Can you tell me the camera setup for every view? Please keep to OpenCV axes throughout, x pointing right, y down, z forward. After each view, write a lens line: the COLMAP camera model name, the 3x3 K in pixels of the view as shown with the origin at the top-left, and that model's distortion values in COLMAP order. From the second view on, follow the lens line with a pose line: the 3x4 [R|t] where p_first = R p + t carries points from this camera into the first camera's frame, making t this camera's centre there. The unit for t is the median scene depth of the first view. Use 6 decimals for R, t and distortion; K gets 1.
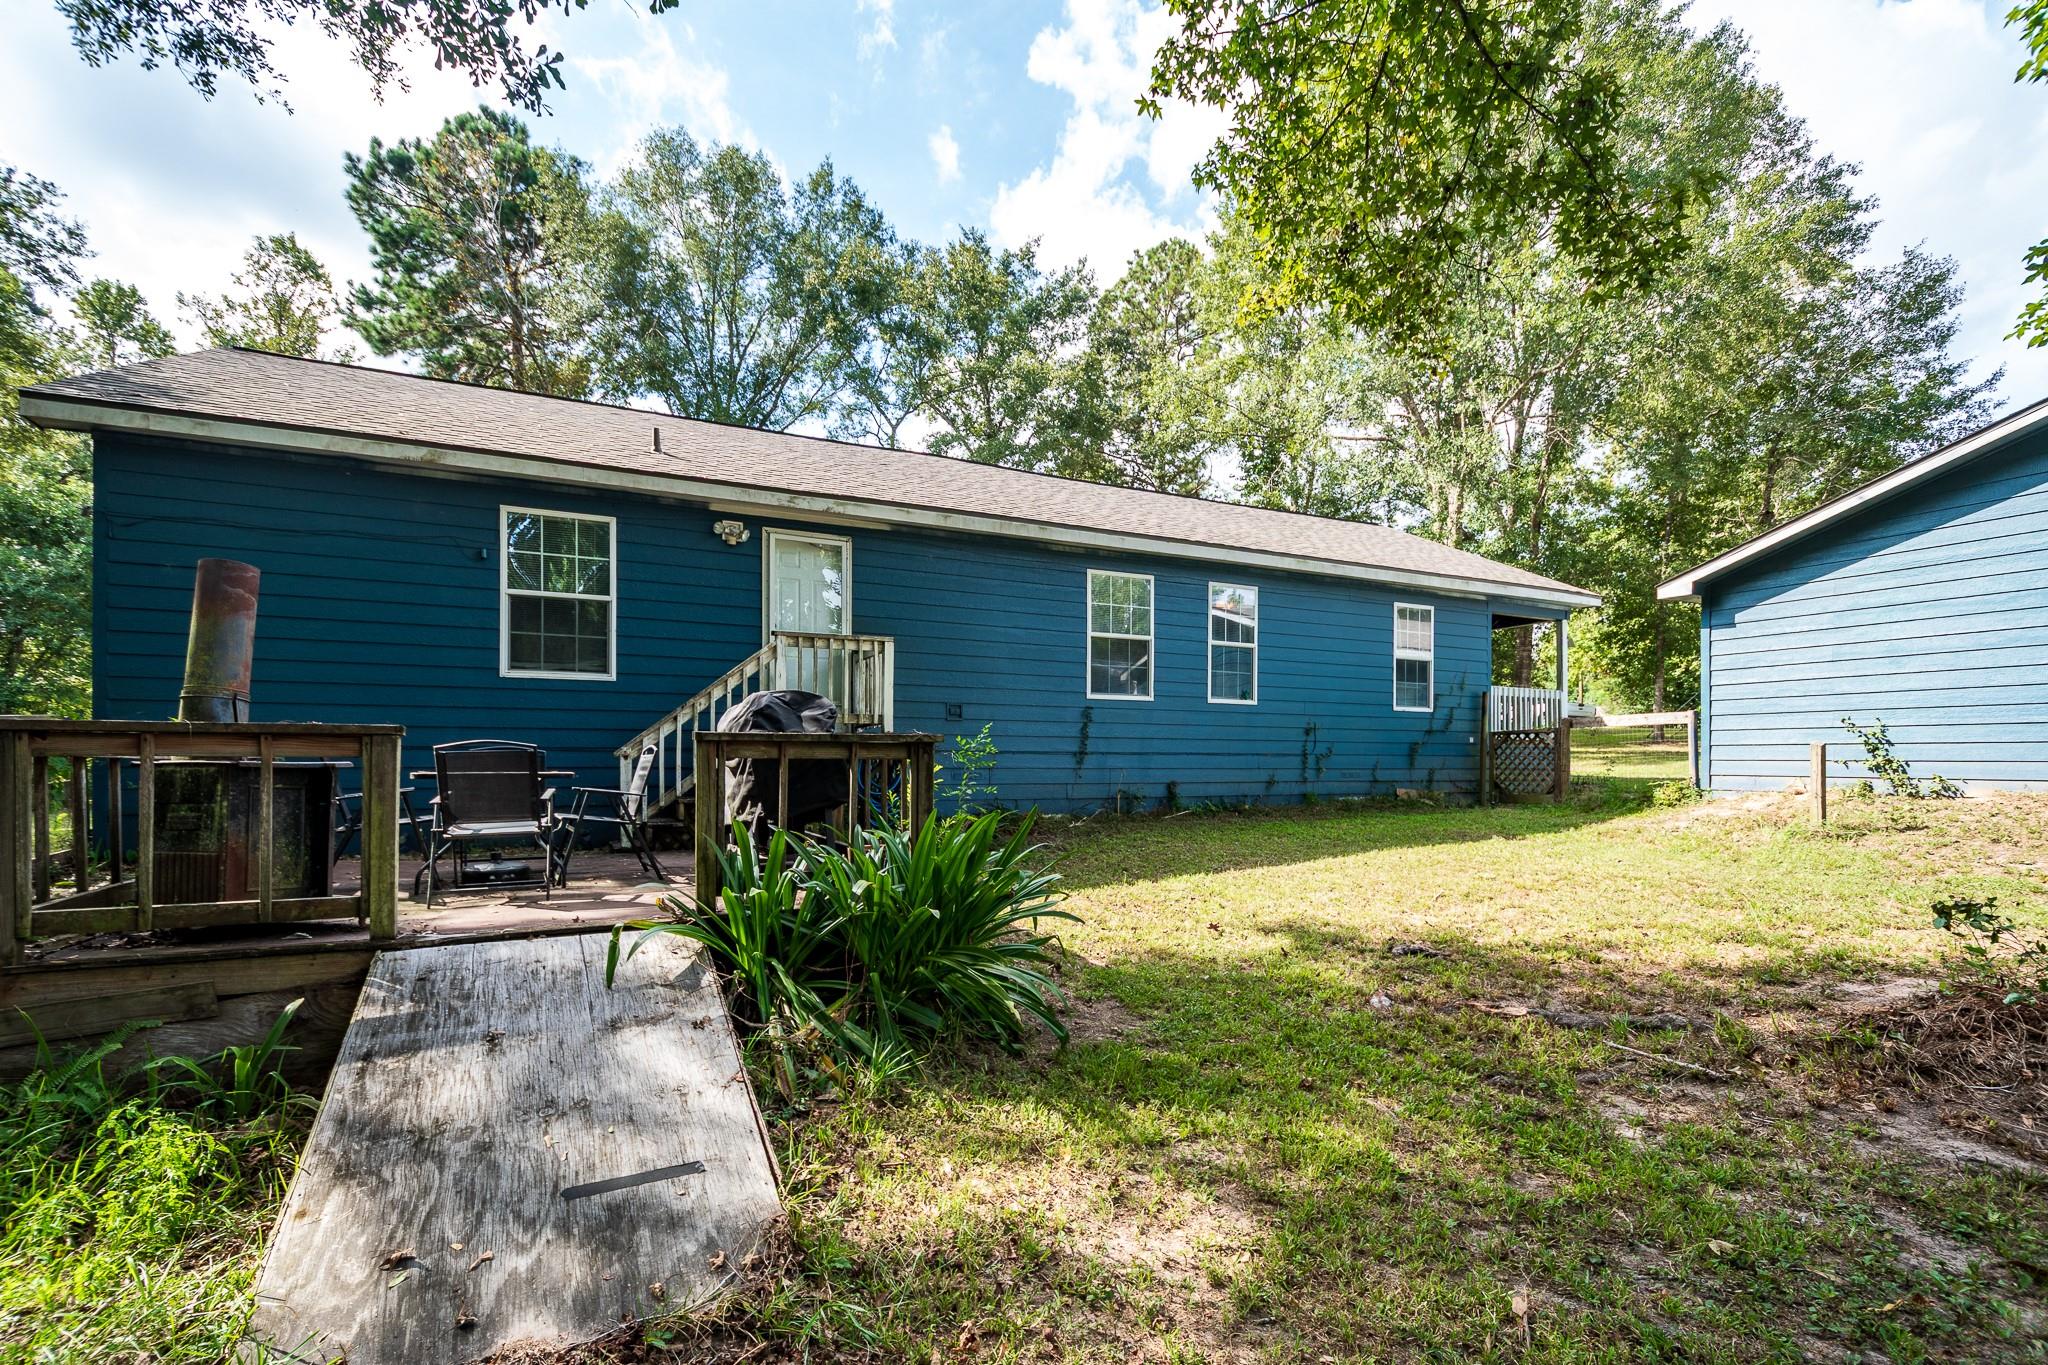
lens RADIAL K [[905.5, 0, 1020.5], [0, 905.5, 751.2], [0, 0, 1]] dist [-0.000617, 0.000002]
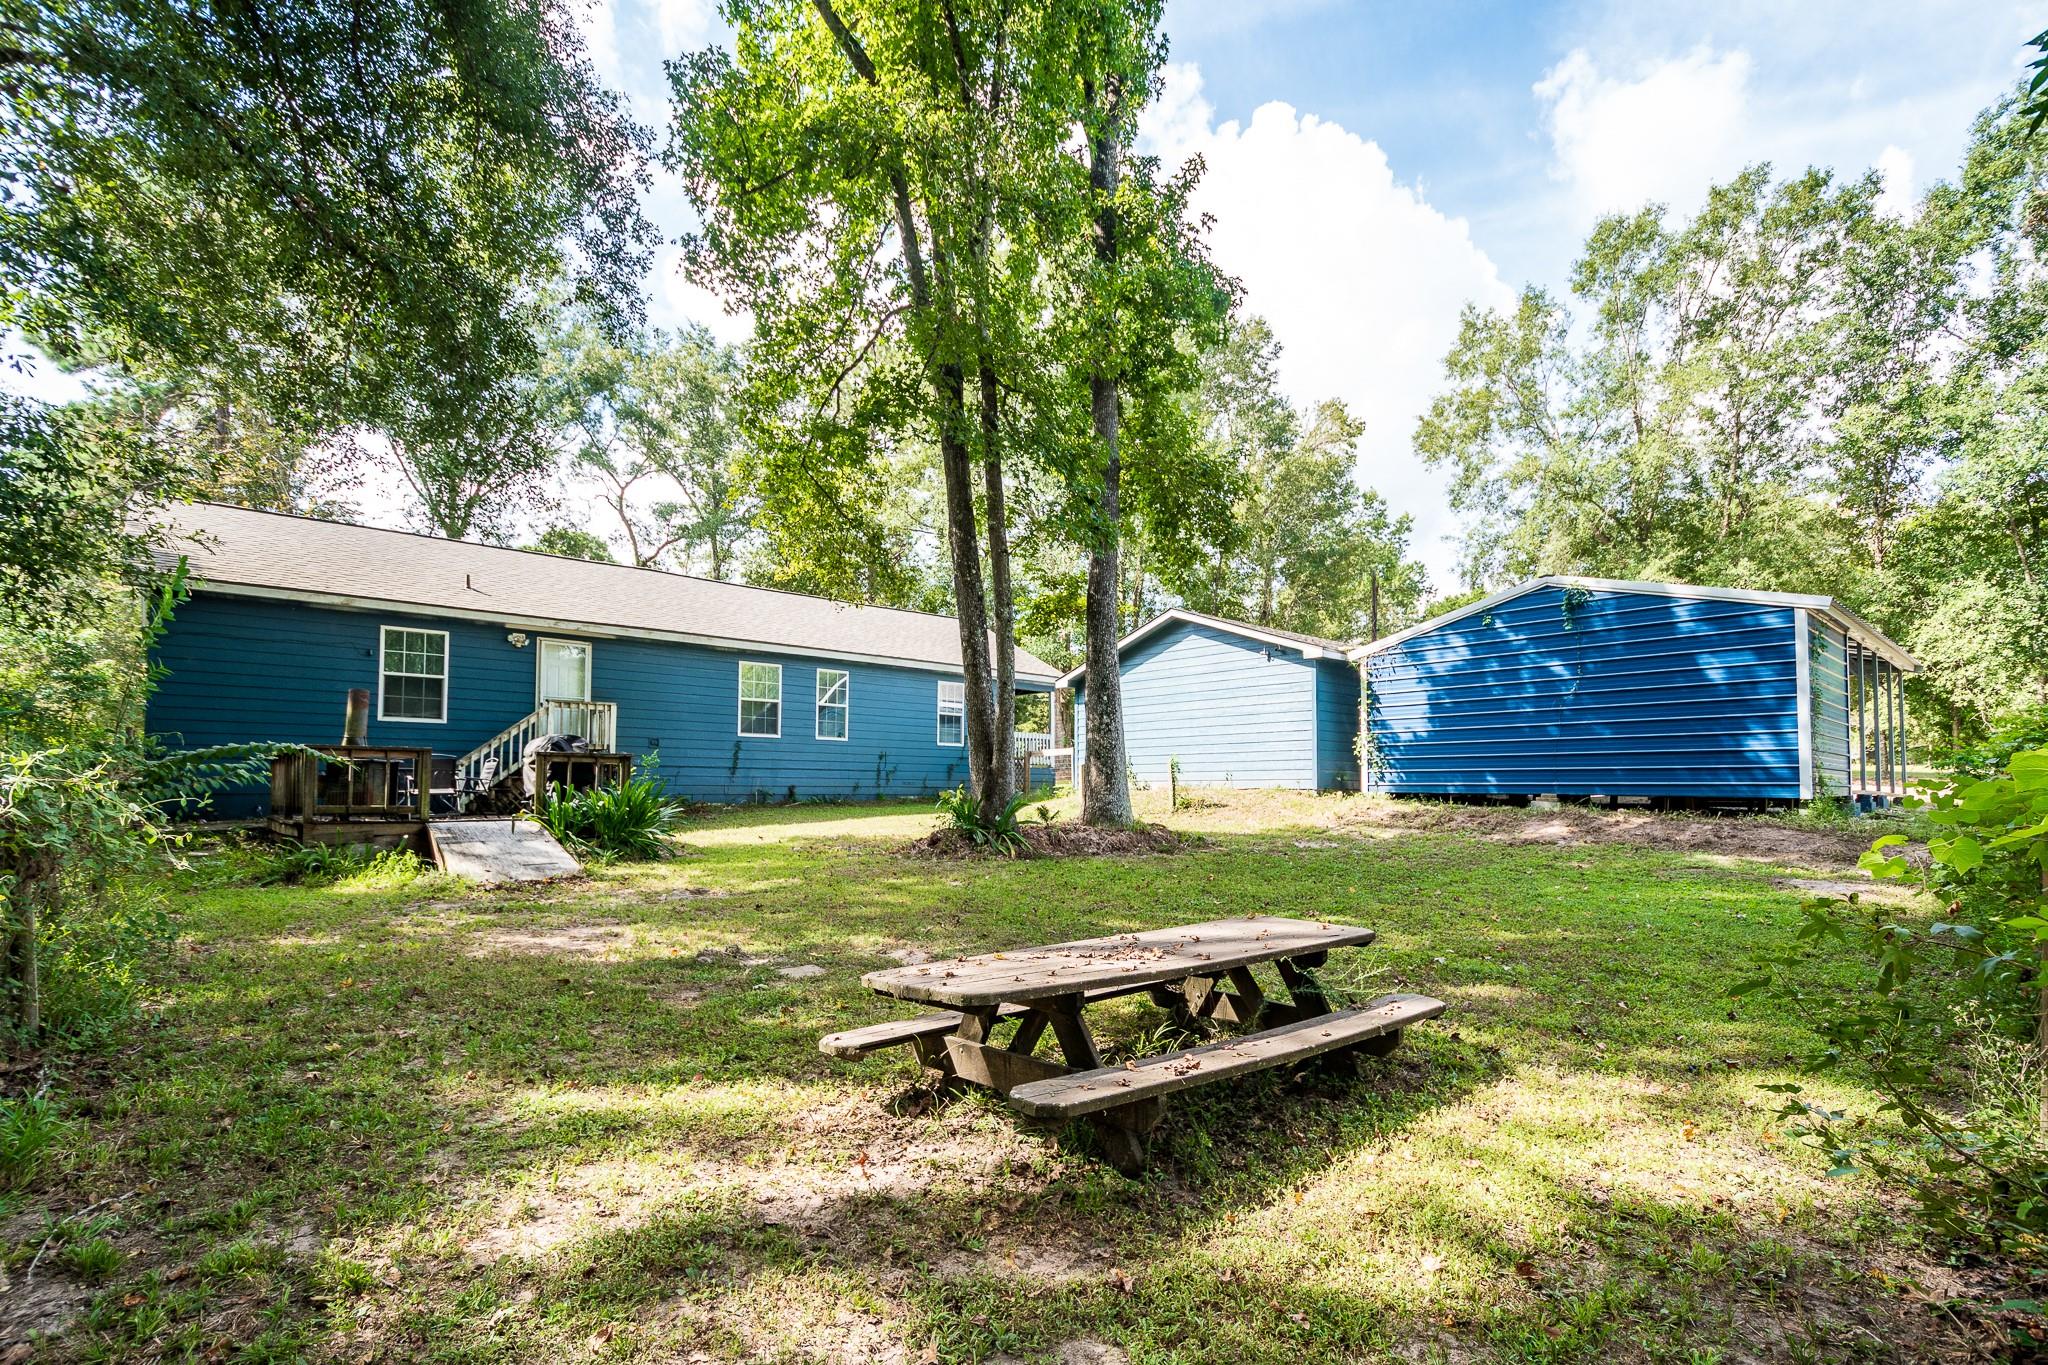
lens RADIAL K [[905.5, 0, 1020.5], [0, 905.5, 751.2], [0, 0, 1]] dist [-0.000617, 0.000002]
pose [[0.962085, 0.012220, 0.272477, 0.150759], [-0.003517, 0.999469, -0.032405, 0.030221], [-0.272728, 0.030218, 0.961616, -0.995822]]
